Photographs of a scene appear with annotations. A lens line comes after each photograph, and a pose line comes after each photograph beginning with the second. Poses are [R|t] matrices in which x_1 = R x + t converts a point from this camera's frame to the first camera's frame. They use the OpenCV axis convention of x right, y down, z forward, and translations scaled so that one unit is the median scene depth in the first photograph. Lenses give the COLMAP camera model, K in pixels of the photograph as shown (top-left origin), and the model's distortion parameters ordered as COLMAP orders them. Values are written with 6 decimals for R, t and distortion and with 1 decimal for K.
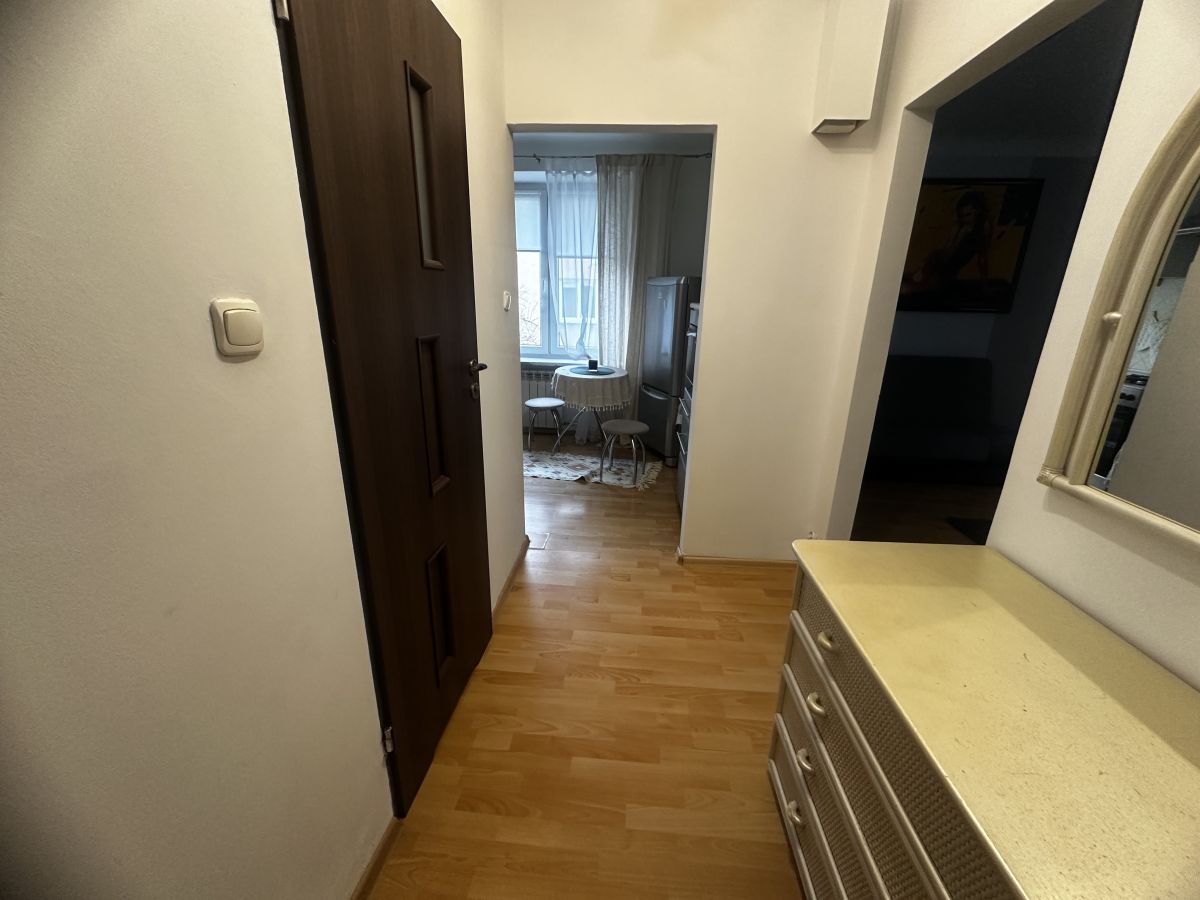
lens RADIAL K [[478.7, 0, 597.2], [0, 478.7, 448.0], [0, 0, 1]] dist [-0.000658, -0.000040]
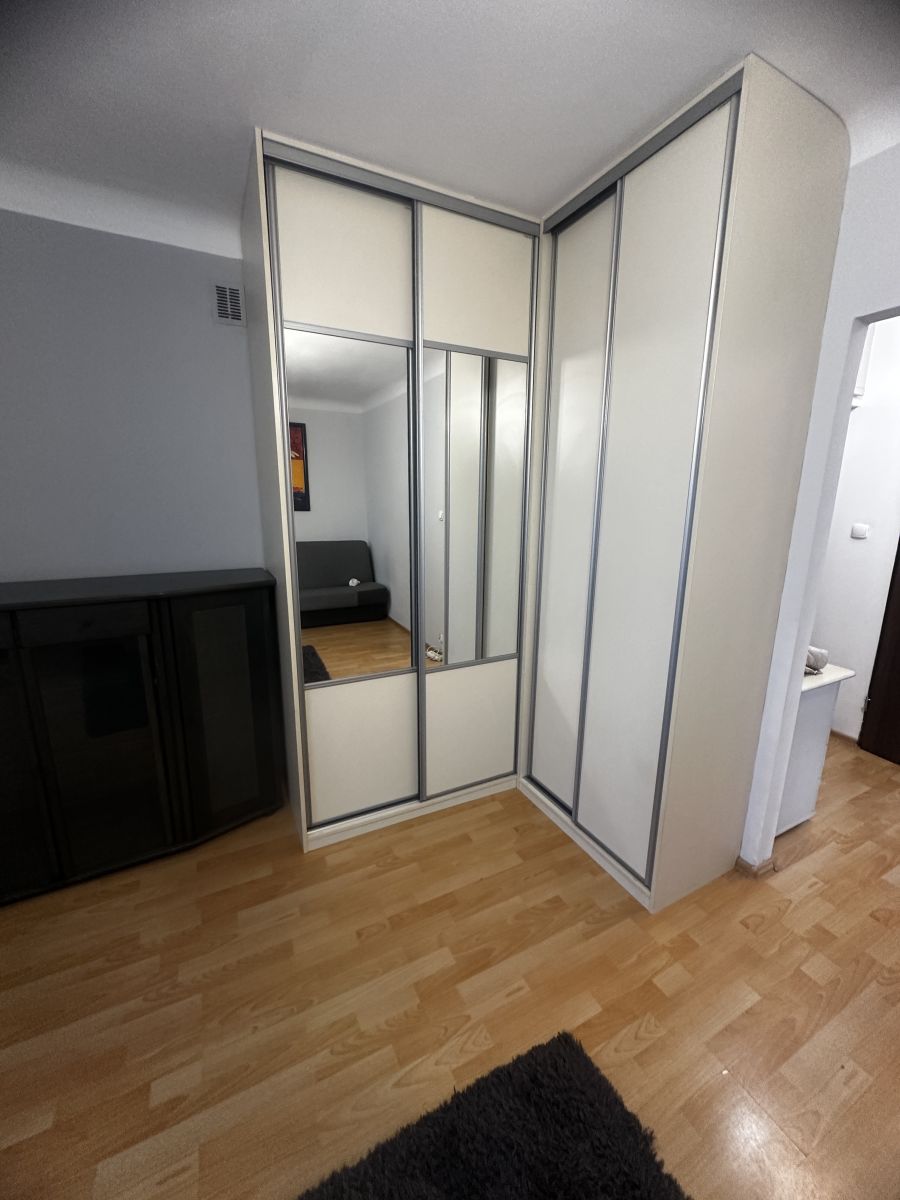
lens RADIAL K [[478.7, 0, 449.6], [0, 478.7, 599.0], [0, 0, 1]] dist [-0.000658, -0.000040]
pose [[-0.848797, 0.084331, -0.521950, 1.388113], [-0.183576, 0.878776, 0.440515, -0.285345], [0.495826, 0.469725, -0.730421, 0.796219]]
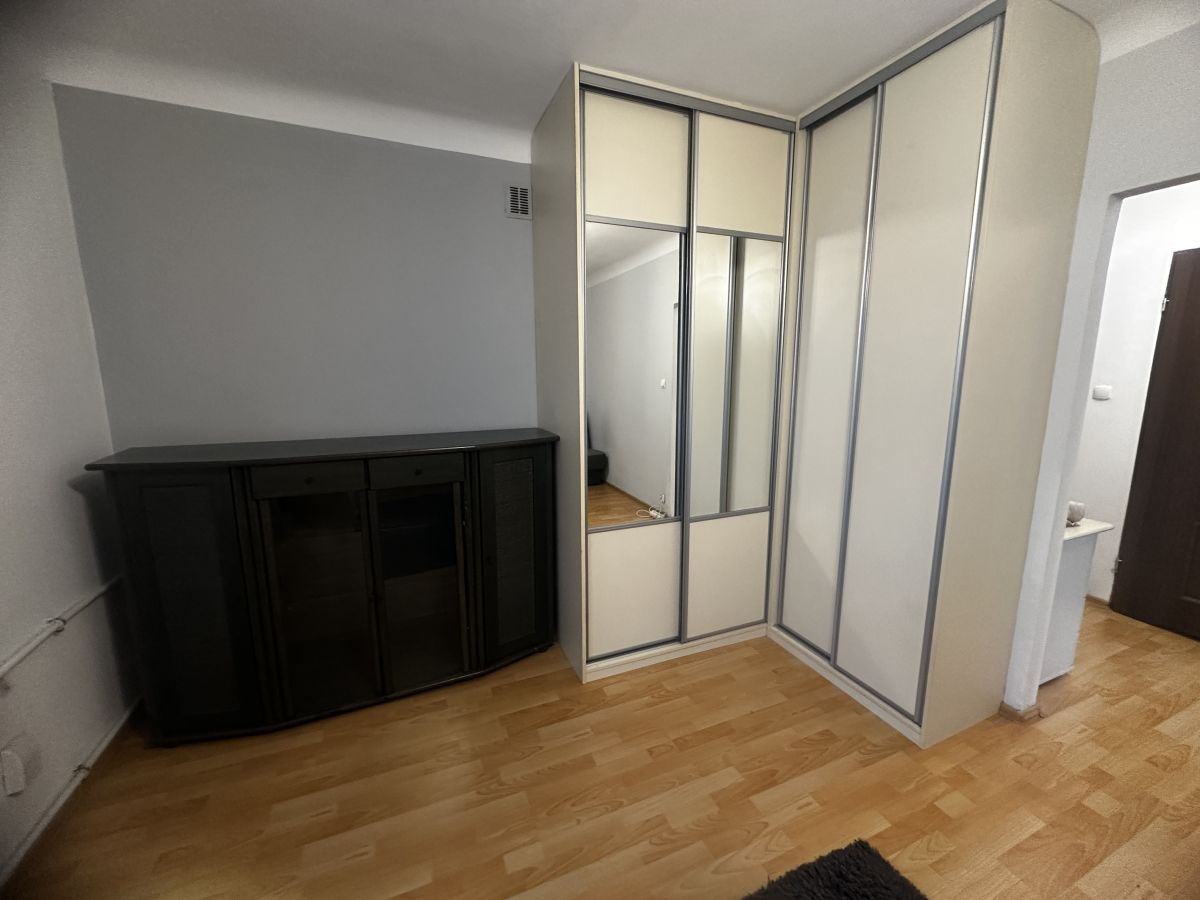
lens RADIAL K [[478.7, 0, 598.9], [0, 478.7, 449.3], [0, 0, 1]] dist [-0.000658, -0.000040]
pose [[-0.886726, 0.059867, -0.458403, 1.590221], [-0.152154, 0.898540, 0.411673, -0.269511], [0.436539, 0.434789, -0.787650, 0.812437]]
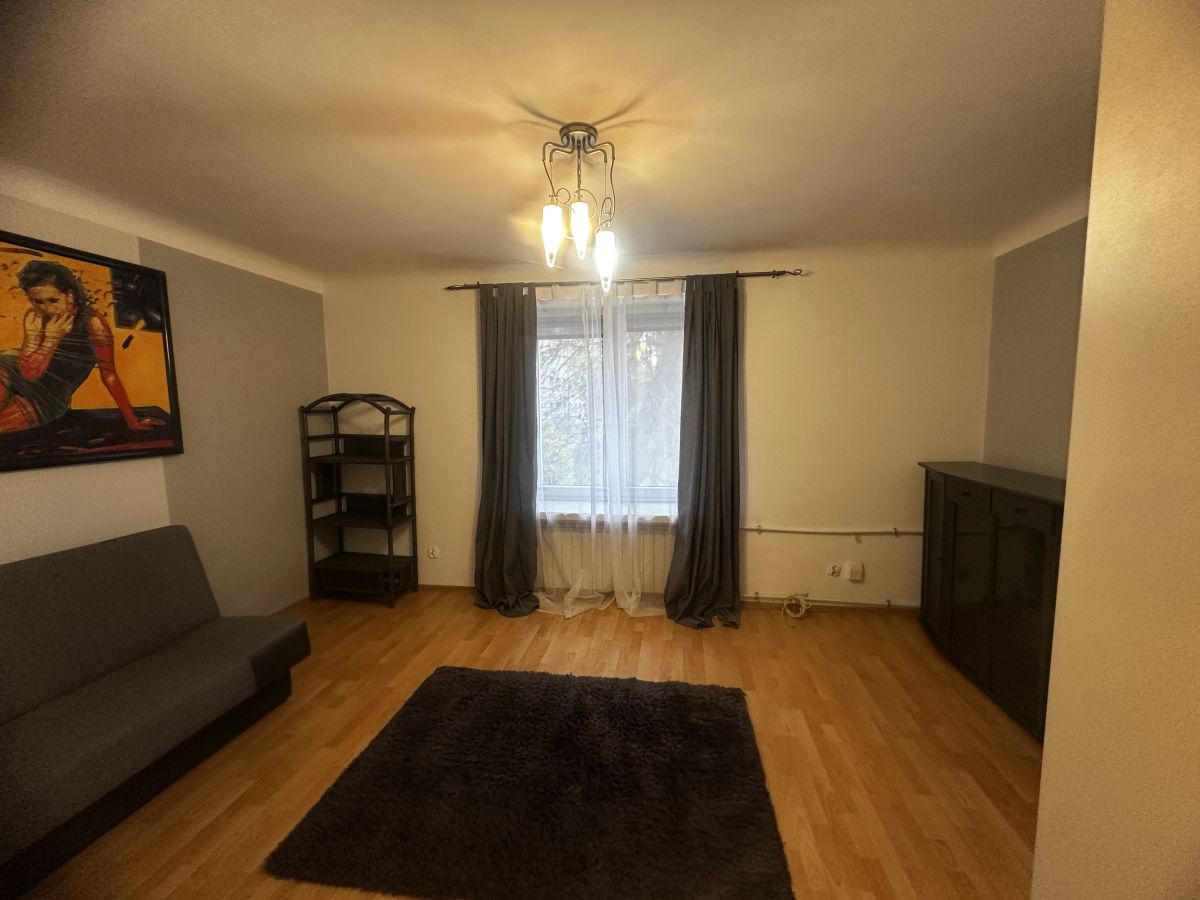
lens RADIAL K [[478.7, 0, 598.8], [0, 478.7, 449.5], [0, 0, 1]] dist [-0.000658, -0.000040]
pose [[0.079130, -0.117642, 0.989898, 0.435354], [0.311051, 0.946347, 0.087602, -0.301425], [-0.947093, 0.300977, 0.111477, 0.669686]]
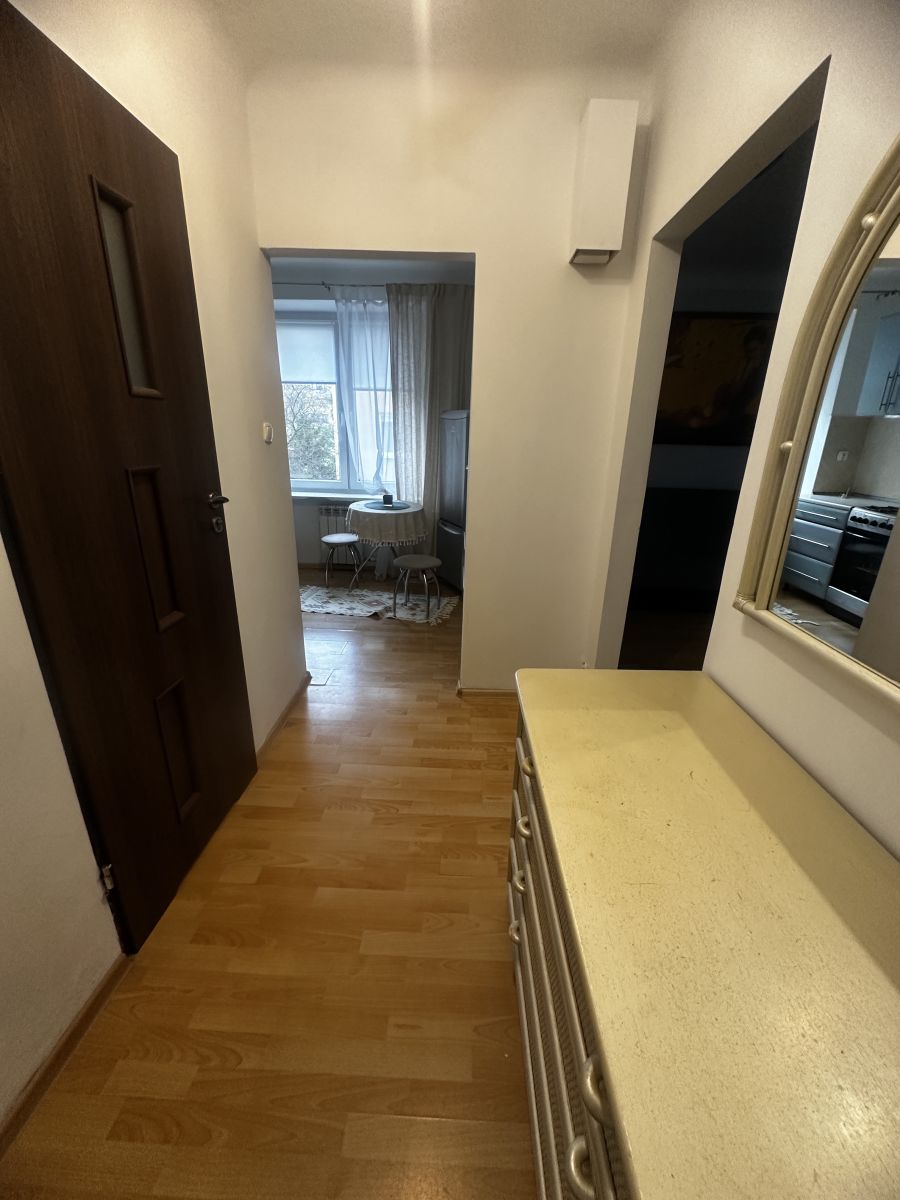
lens RADIAL K [[478.7, 0, 447.1], [0, 478.7, 598.5], [0, 0, 1]] dist [-0.000658, -0.000040]
pose [[0.998958, -0.013353, 0.043643, 0.124488], [0.012079, 0.999497, 0.029328, 0.006321], [-0.044013, -0.028770, 0.998617, -0.002643]]
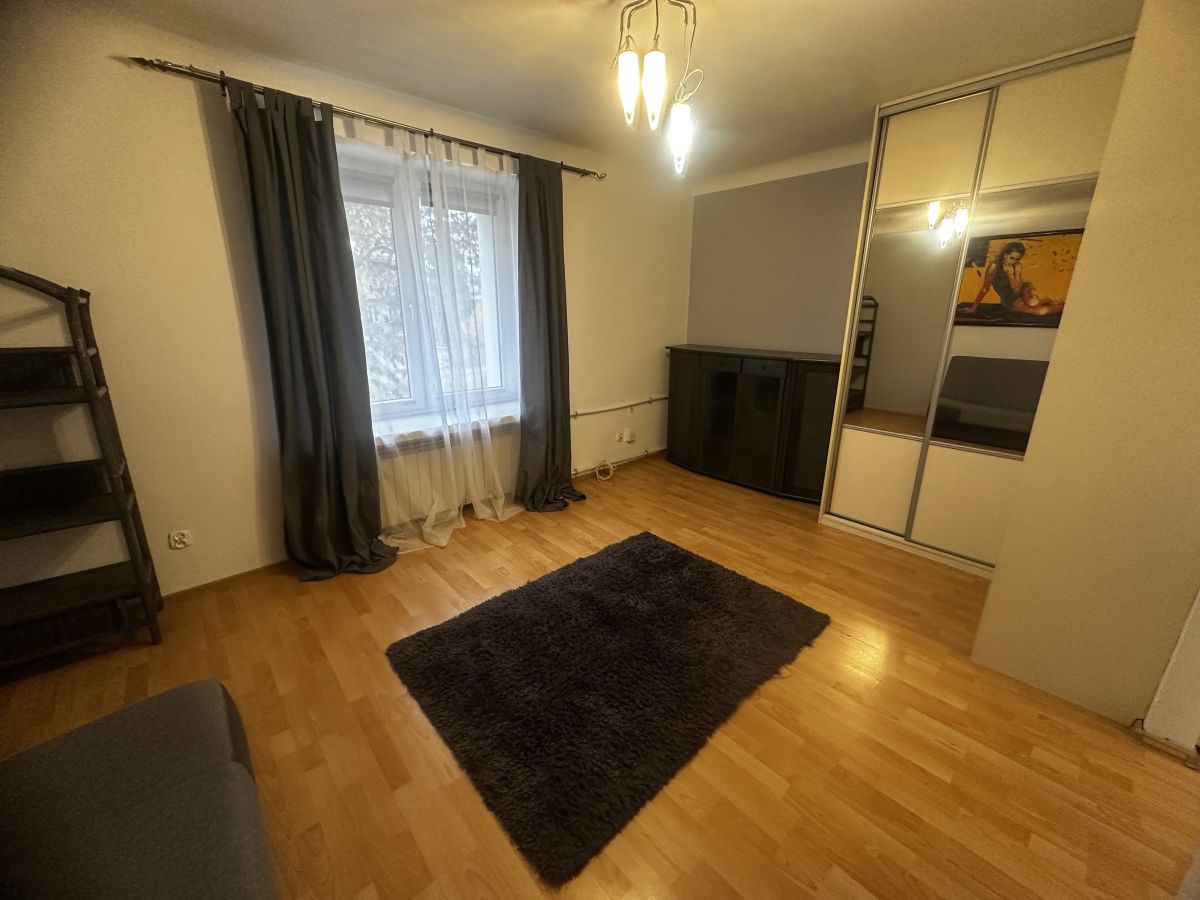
lens RADIAL K [[478.7, 0, 599.8], [0, 478.7, 450.0], [0, 0, 1]] dist [-0.000658, -0.000040]
pose [[-0.725060, -0.217587, 0.653410, 0.740242], [0.189865, 0.848854, 0.493355, -0.508751], [-0.661997, 0.481771, -0.574157, 1.466466]]
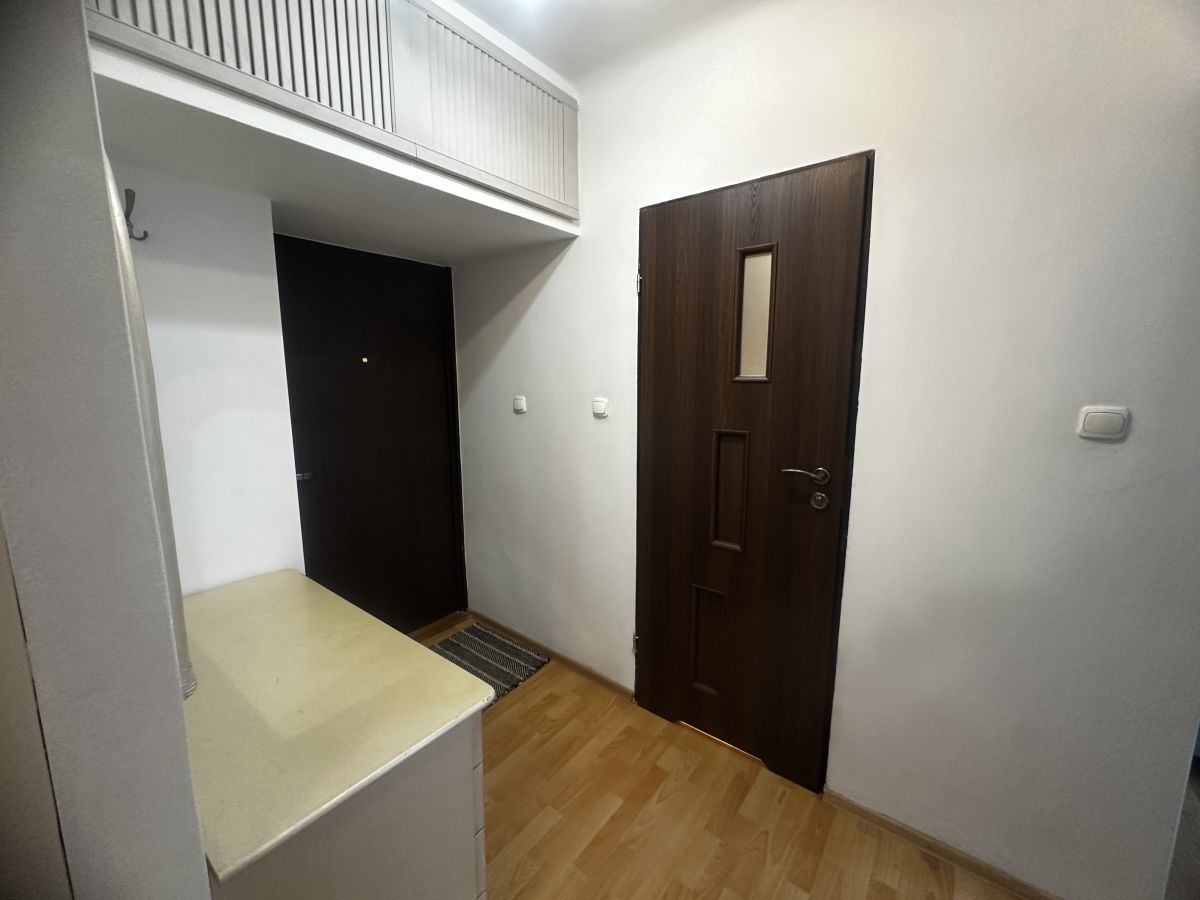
lens RADIAL K [[478.7, 0, 605.9], [0, 478.7, 445.0], [0, 0, 1]] dist [-0.000658, -0.000040]
pose [[-0.537720, 0.098791, -0.837316, 0.548753], [-0.263740, 0.923563, 0.278339, -0.277005], [0.800811, 0.370502, -0.470563, 0.793831]]
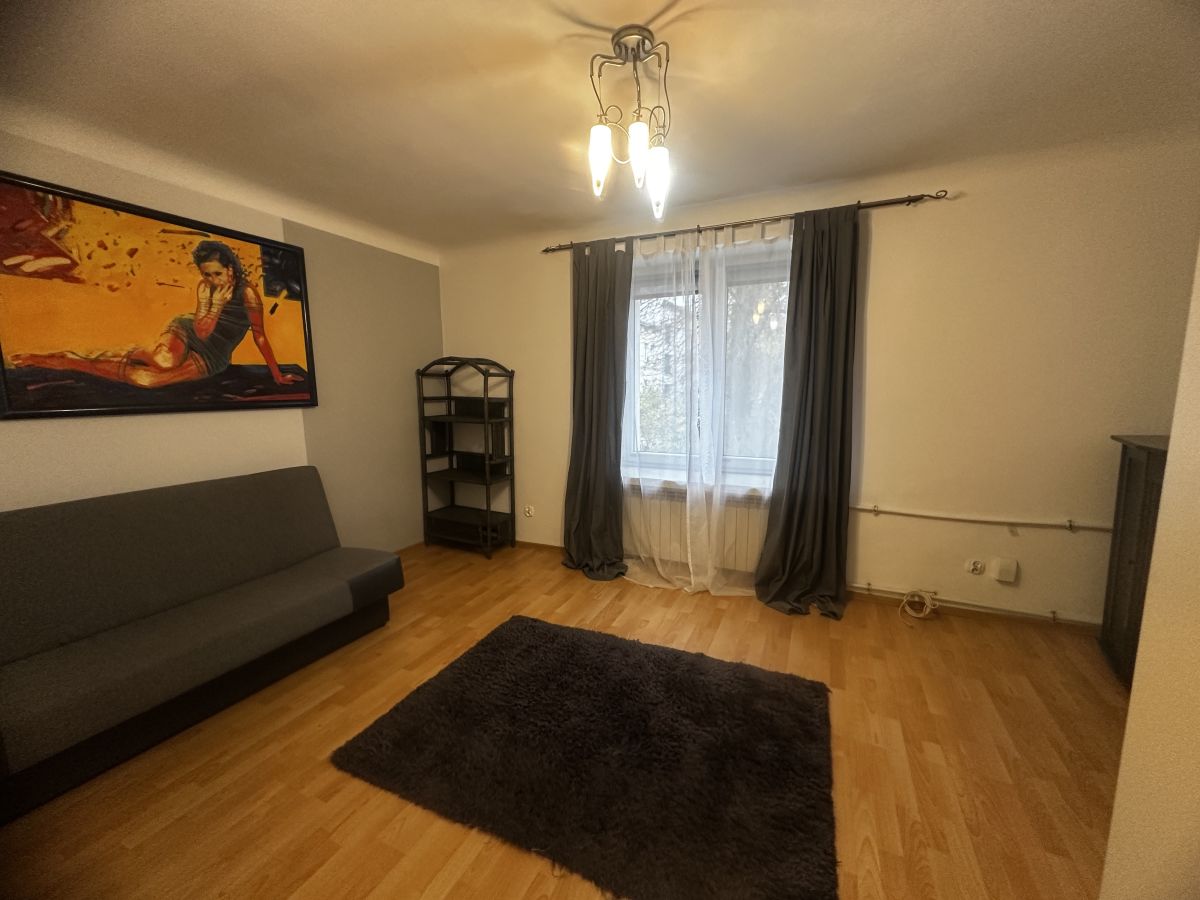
lens RADIAL K [[478.7, 0, 598.8], [0, 478.7, 449.4], [0, 0, 1]] dist [-0.000658, -0.000040]
pose [[0.348699, -0.148445, 0.925404, 0.516674], [0.296884, 0.954026, 0.041169, -0.198997], [-0.888971, 0.260383, 0.376738, 0.563836]]
